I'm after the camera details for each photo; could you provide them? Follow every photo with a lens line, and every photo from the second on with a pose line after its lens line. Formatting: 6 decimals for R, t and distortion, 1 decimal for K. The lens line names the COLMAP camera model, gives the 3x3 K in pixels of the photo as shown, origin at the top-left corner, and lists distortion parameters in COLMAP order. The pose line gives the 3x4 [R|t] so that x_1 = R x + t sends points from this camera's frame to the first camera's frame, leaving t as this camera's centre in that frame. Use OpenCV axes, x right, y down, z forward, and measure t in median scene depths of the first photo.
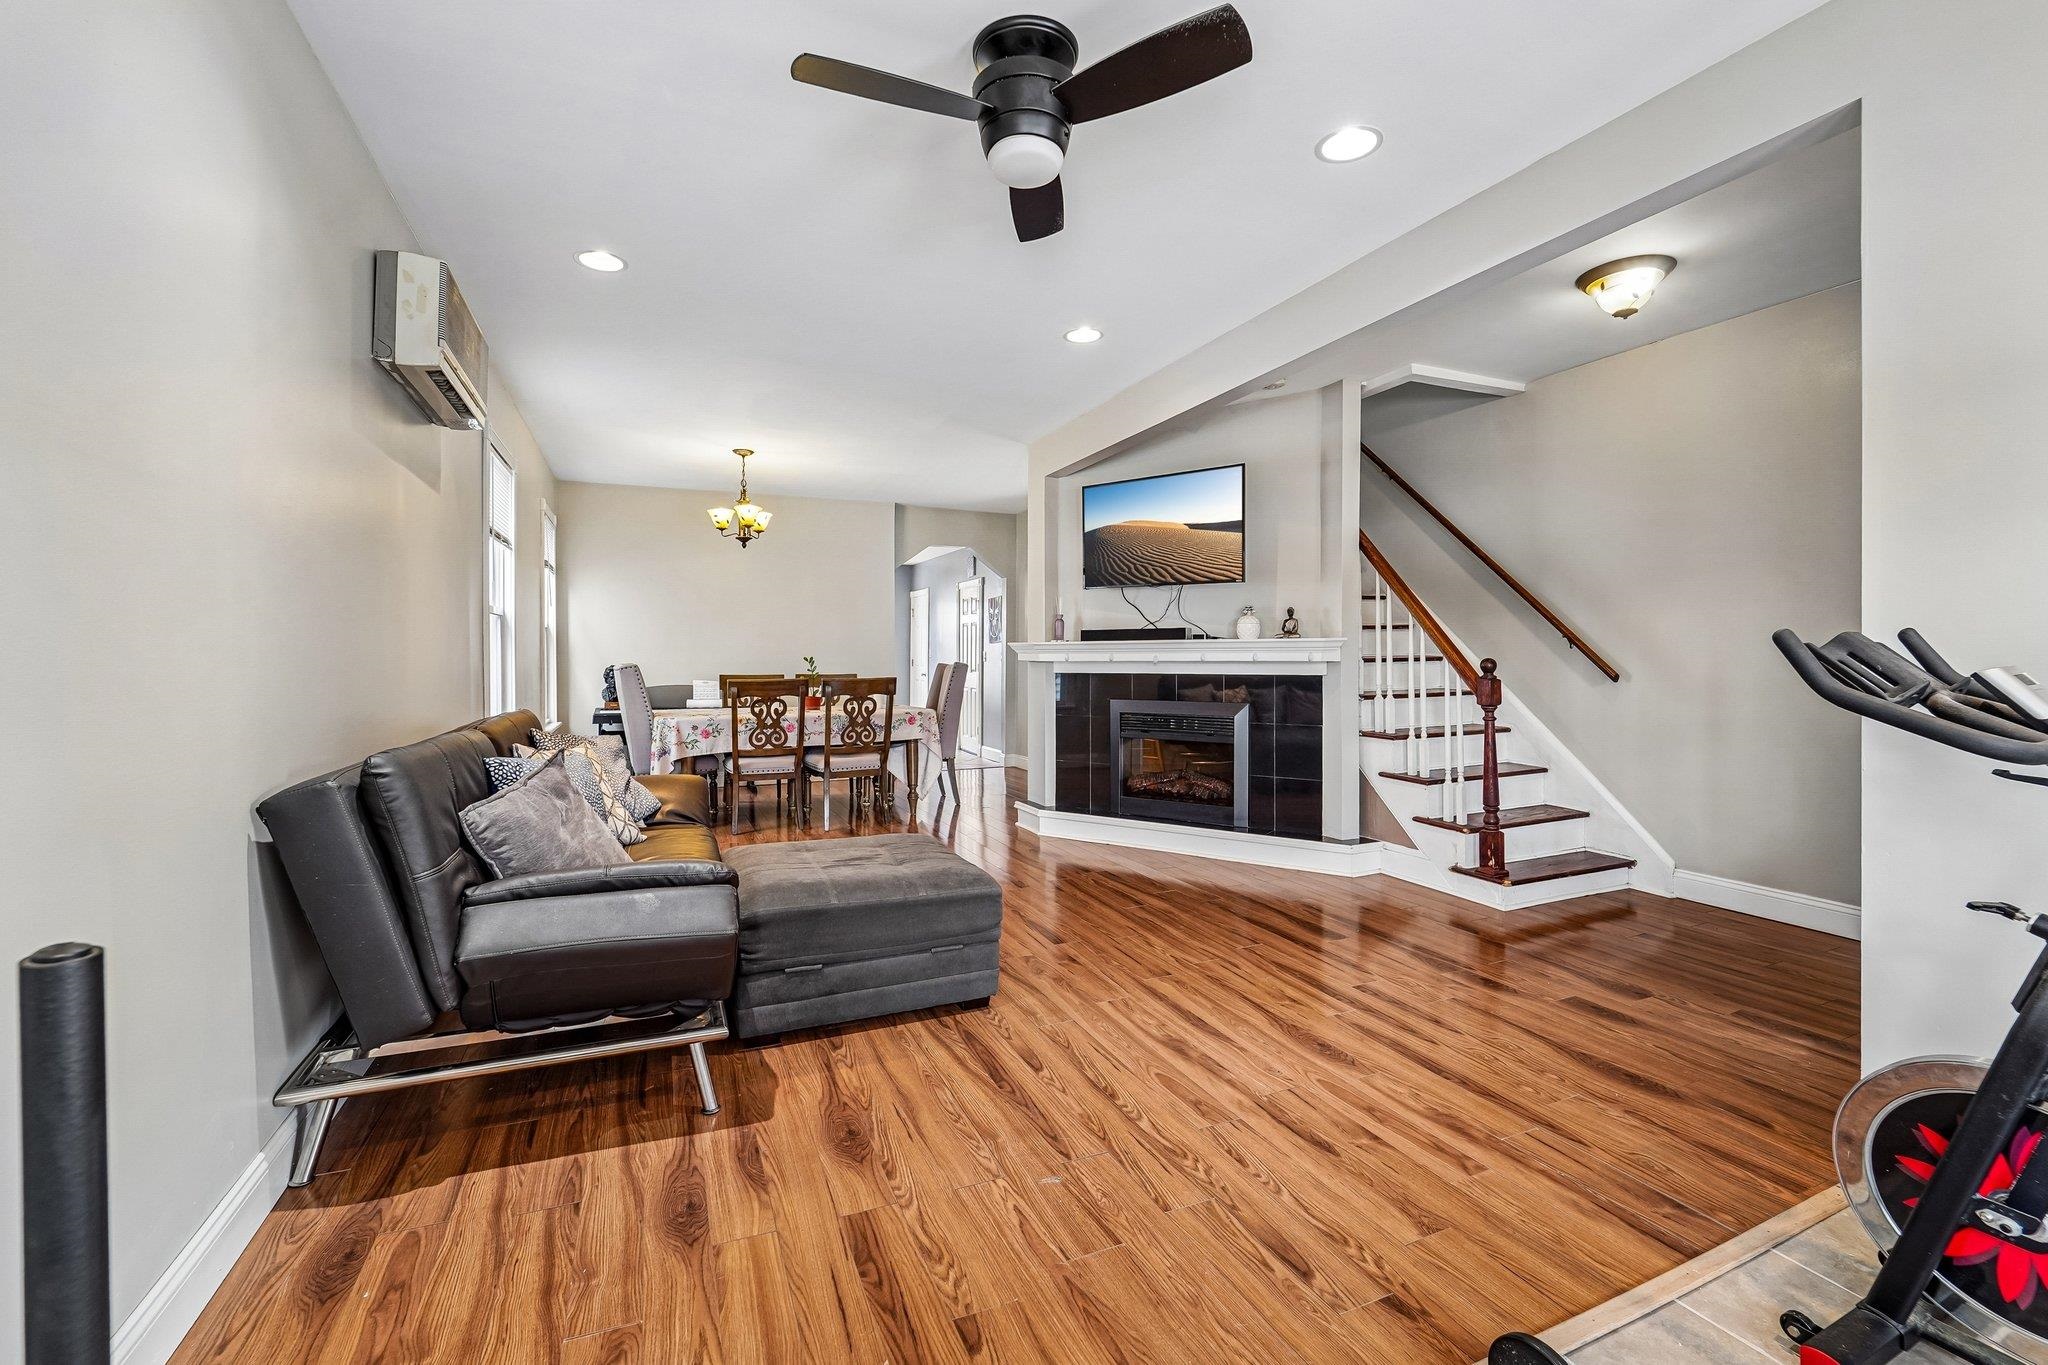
lens RADIAL K [[840.3, 0, 1016.4], [0, 840.3, 674.7], [0, 0, 1]] dist [-0.018788, 0.000292]
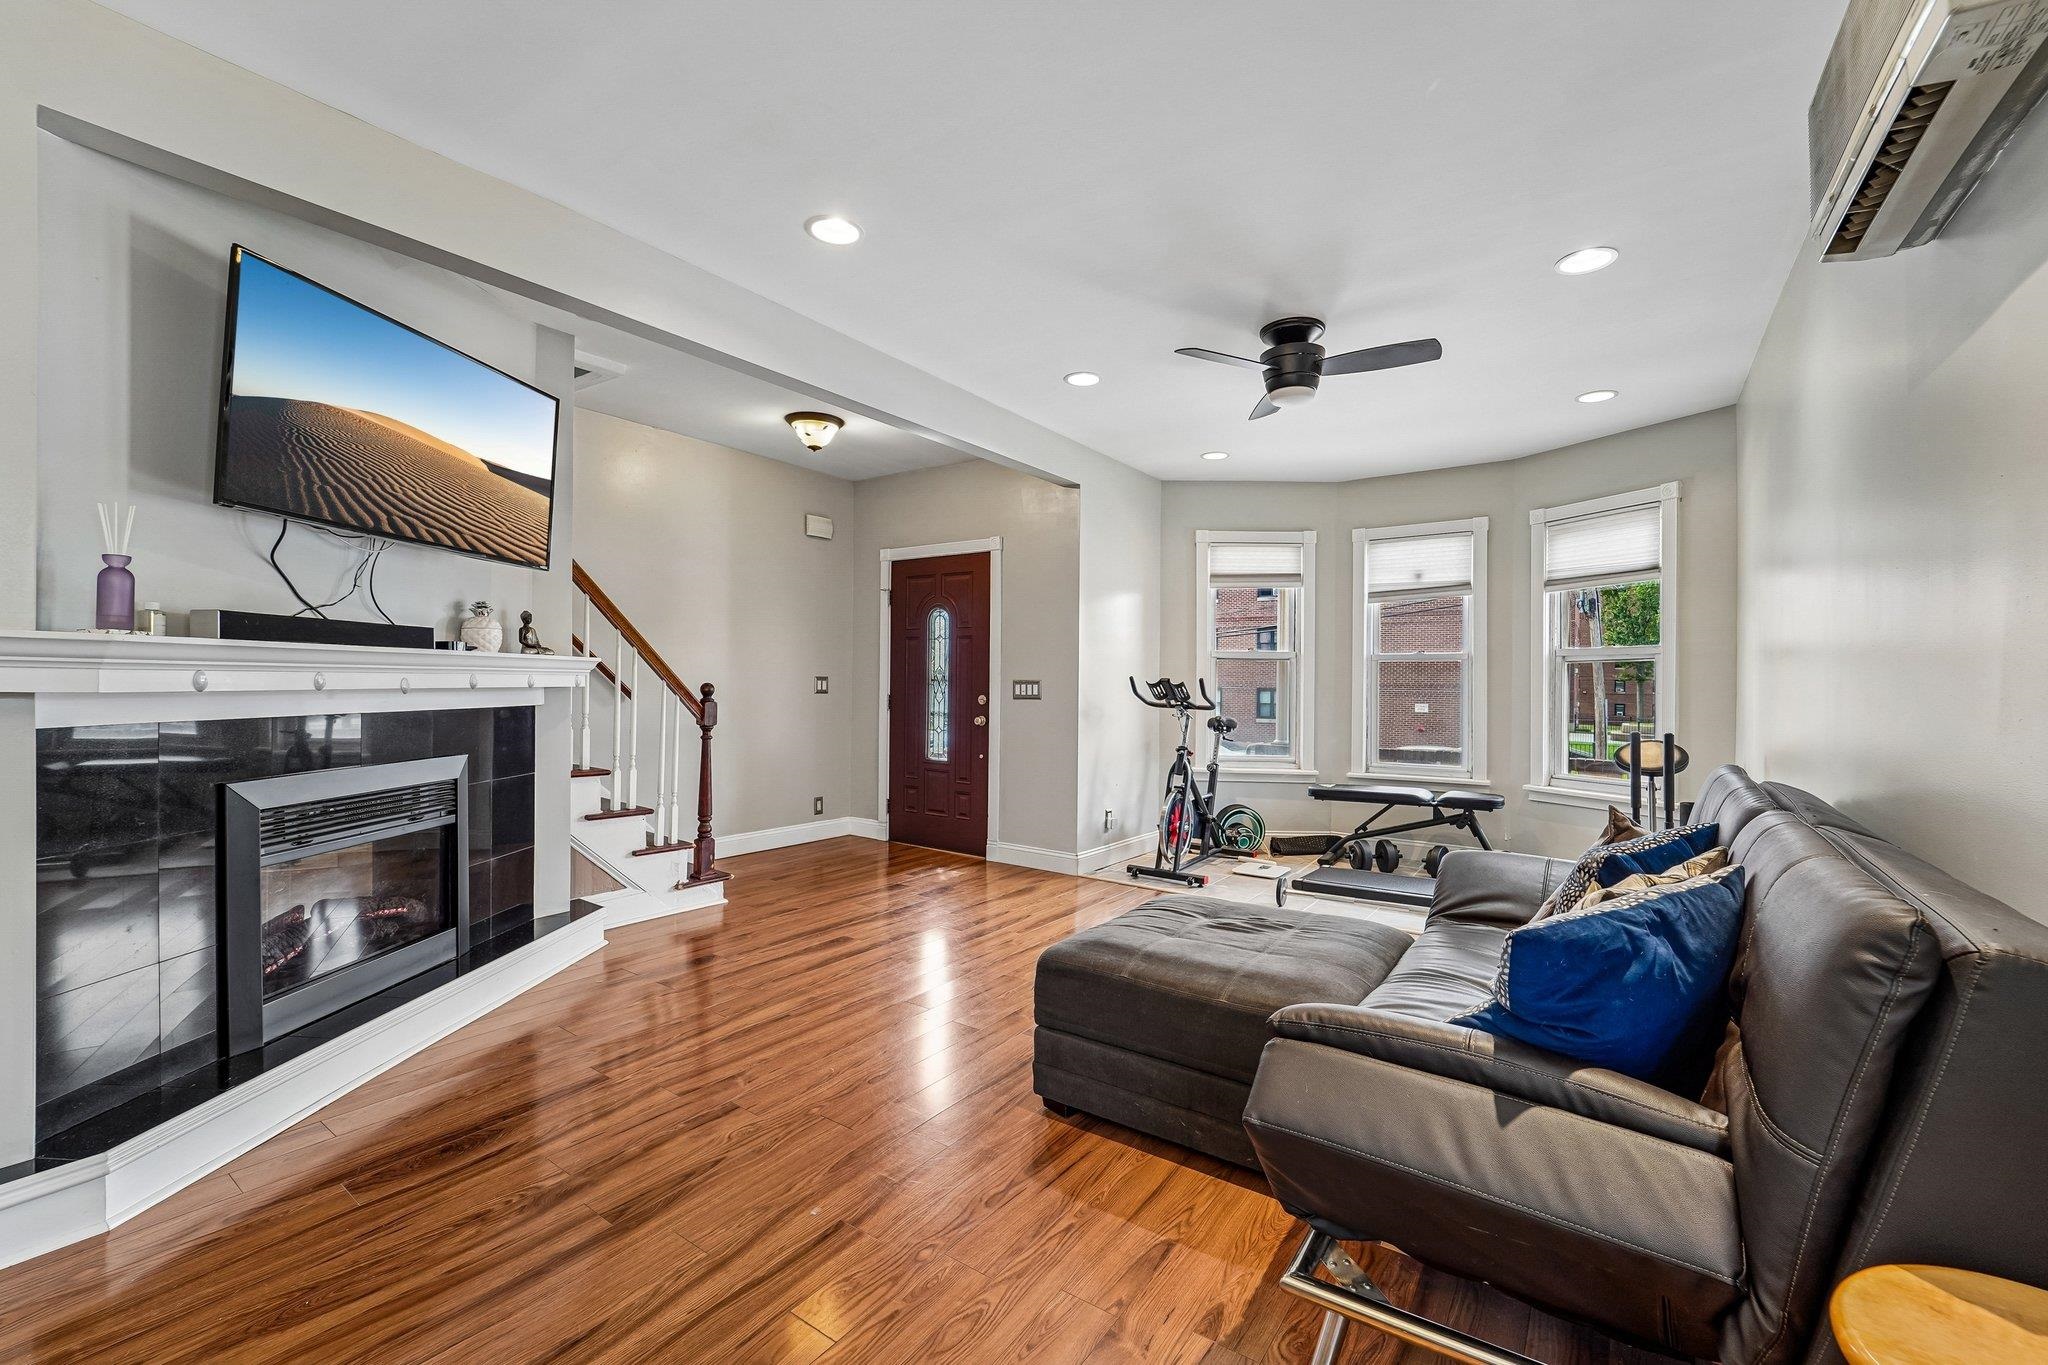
lens RADIAL K [[840.3, 0, 1017.0], [0, 840.3, 678.0], [0, 0, 1]] dist [-0.018788, 0.000292]
pose [[-0.522787, -0.004790, 0.852450, -0.540634], [0.000403, 0.999983, 0.005866, -0.029556], [-0.852463, 0.003410, -0.522776, 1.103480]]
